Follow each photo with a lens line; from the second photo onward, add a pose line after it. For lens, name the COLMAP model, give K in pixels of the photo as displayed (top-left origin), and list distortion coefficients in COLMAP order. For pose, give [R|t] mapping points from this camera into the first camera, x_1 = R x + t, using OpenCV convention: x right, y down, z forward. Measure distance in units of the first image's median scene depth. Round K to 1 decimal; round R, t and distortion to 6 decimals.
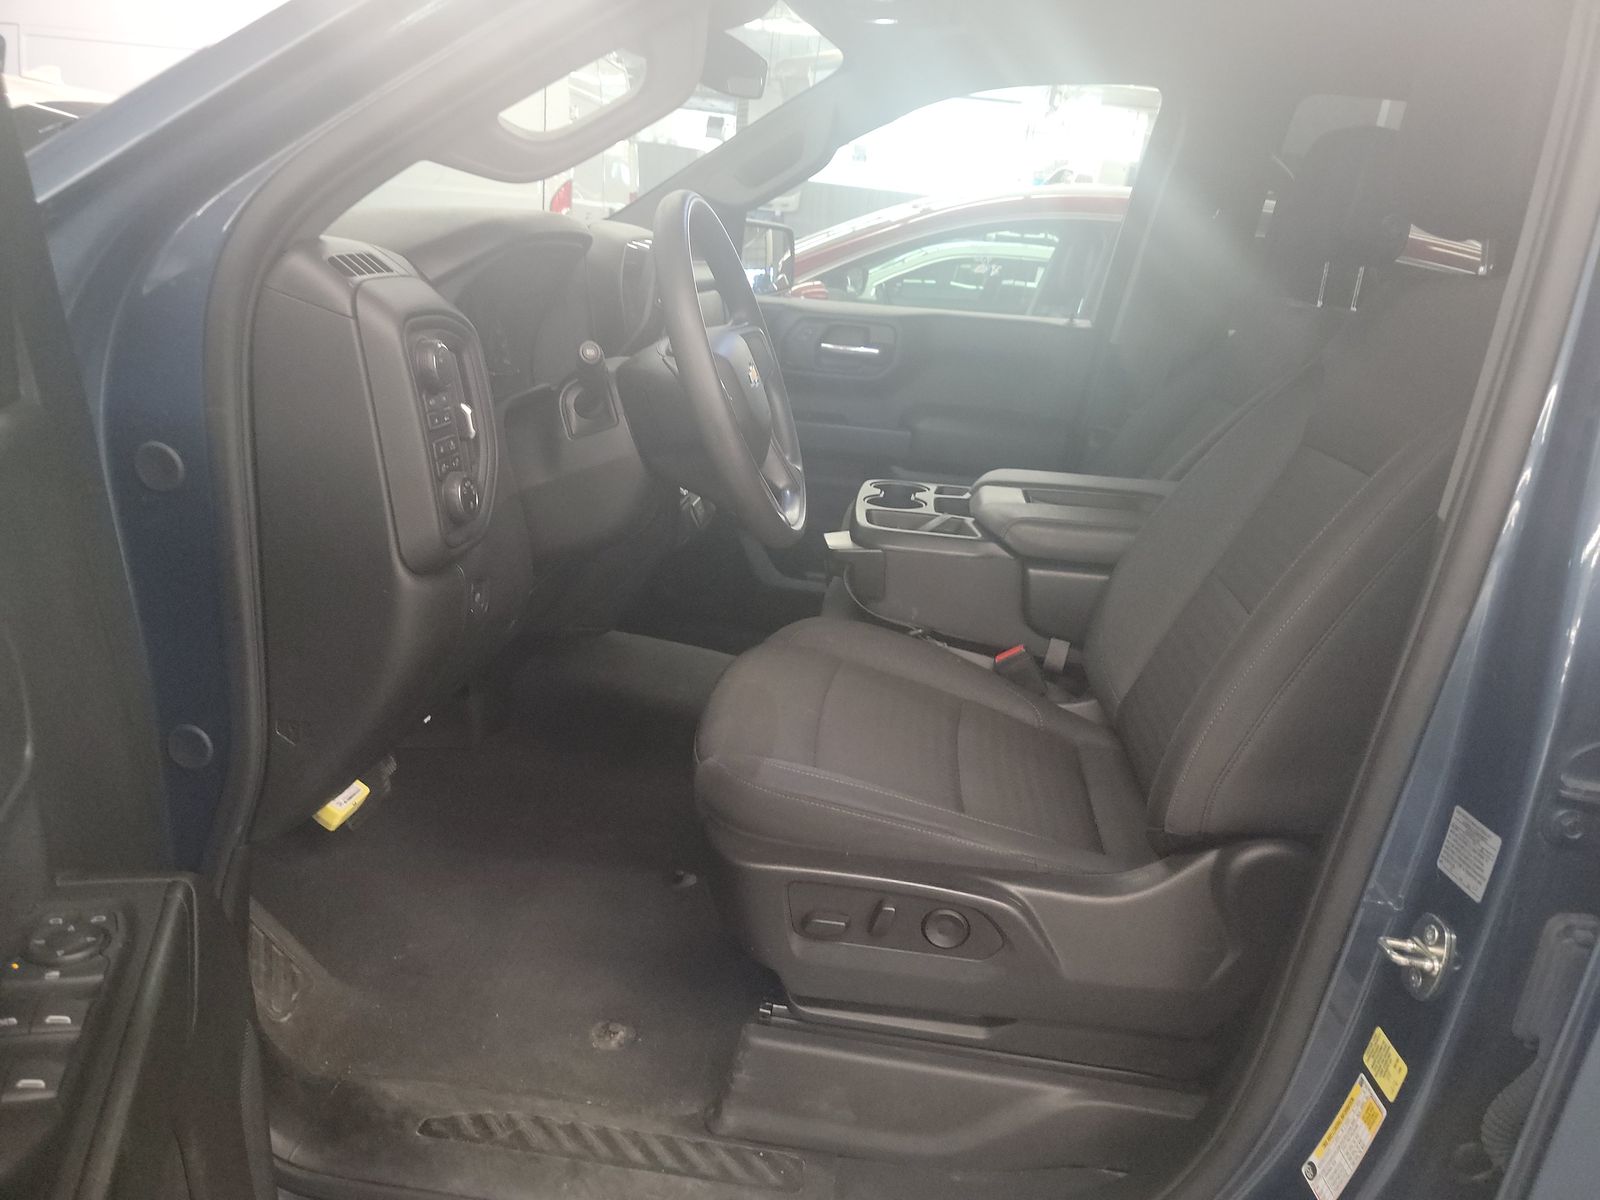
lens RADIAL K [[1124.1, 0, 792.0], [0, 1124.1, 603.3], [0, 0, 1]] dist [0.038822, -0.013495]
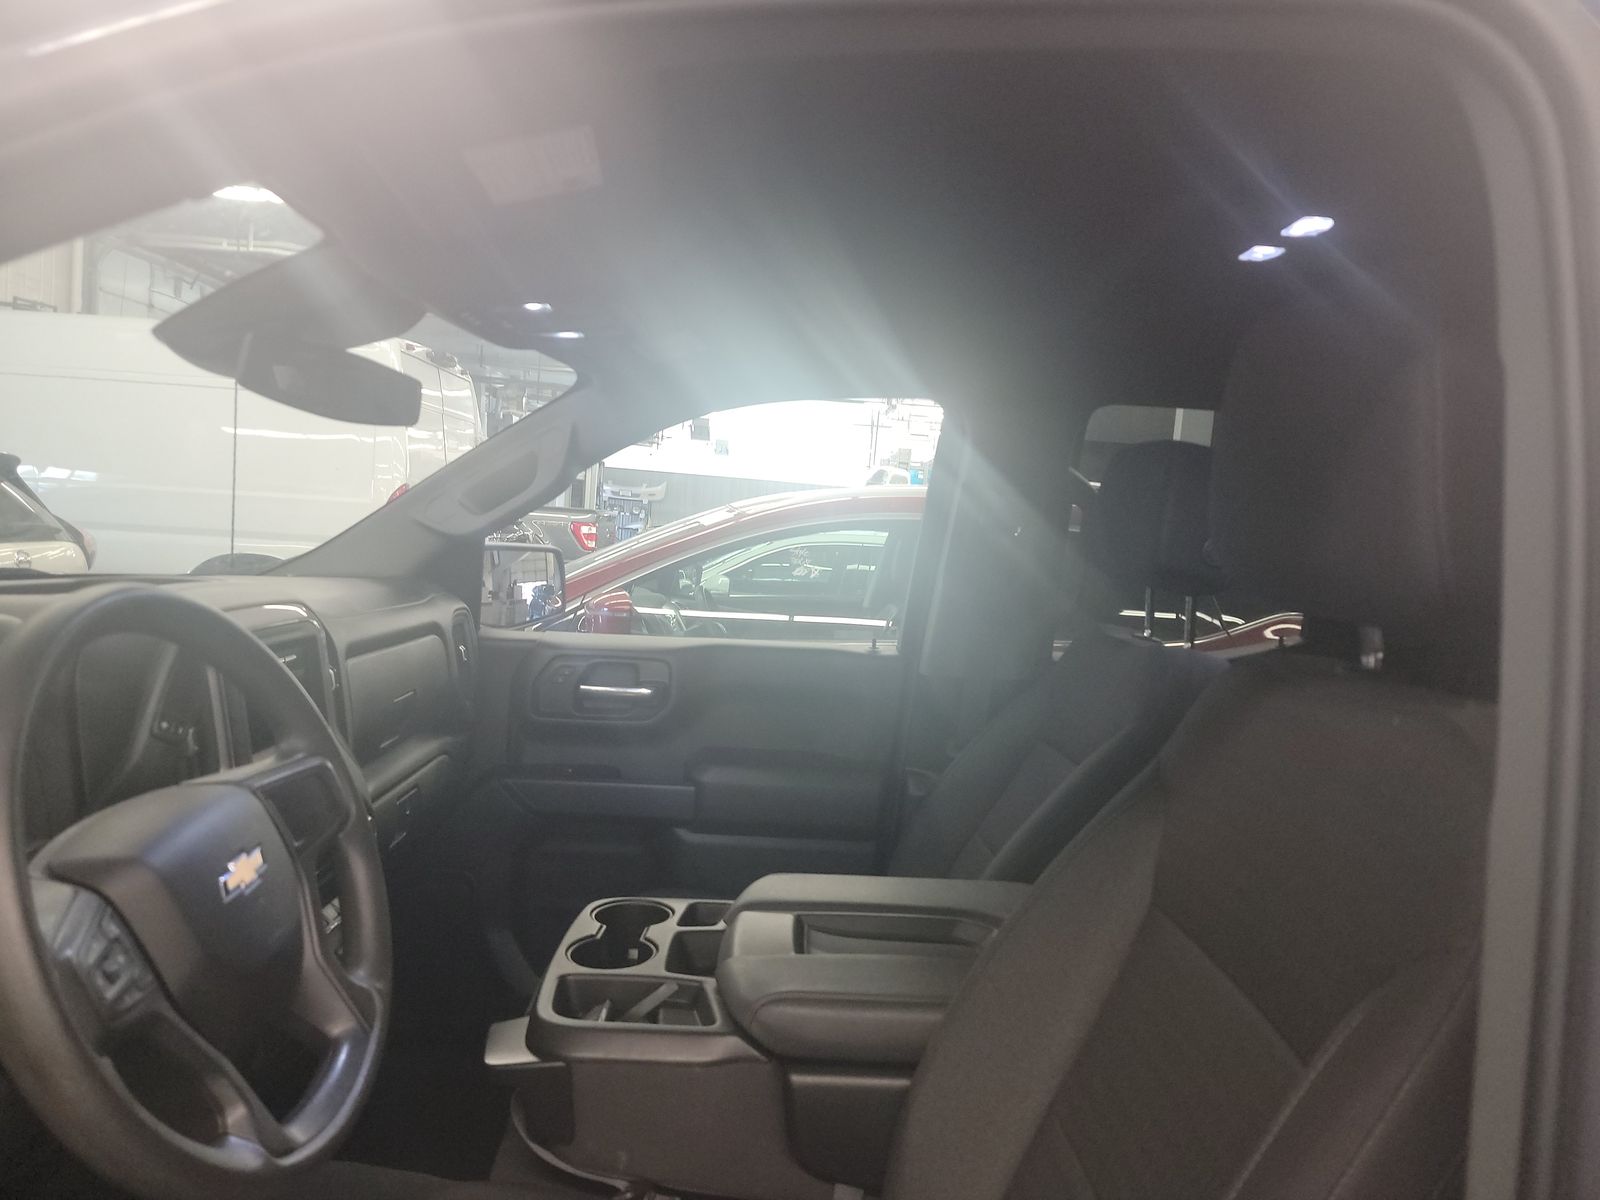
lens RADIAL K [[1124.1, 0, 801.0], [0, 1124.1, 596.8], [0, 0, 1]] dist [0.038822, -0.013495]
pose [[0.990794, -0.038076, 0.129913, 0.117858], [0.068963, 0.967743, -0.242317, -0.118434], [-0.116496, 0.249045, 0.961460, 0.242639]]
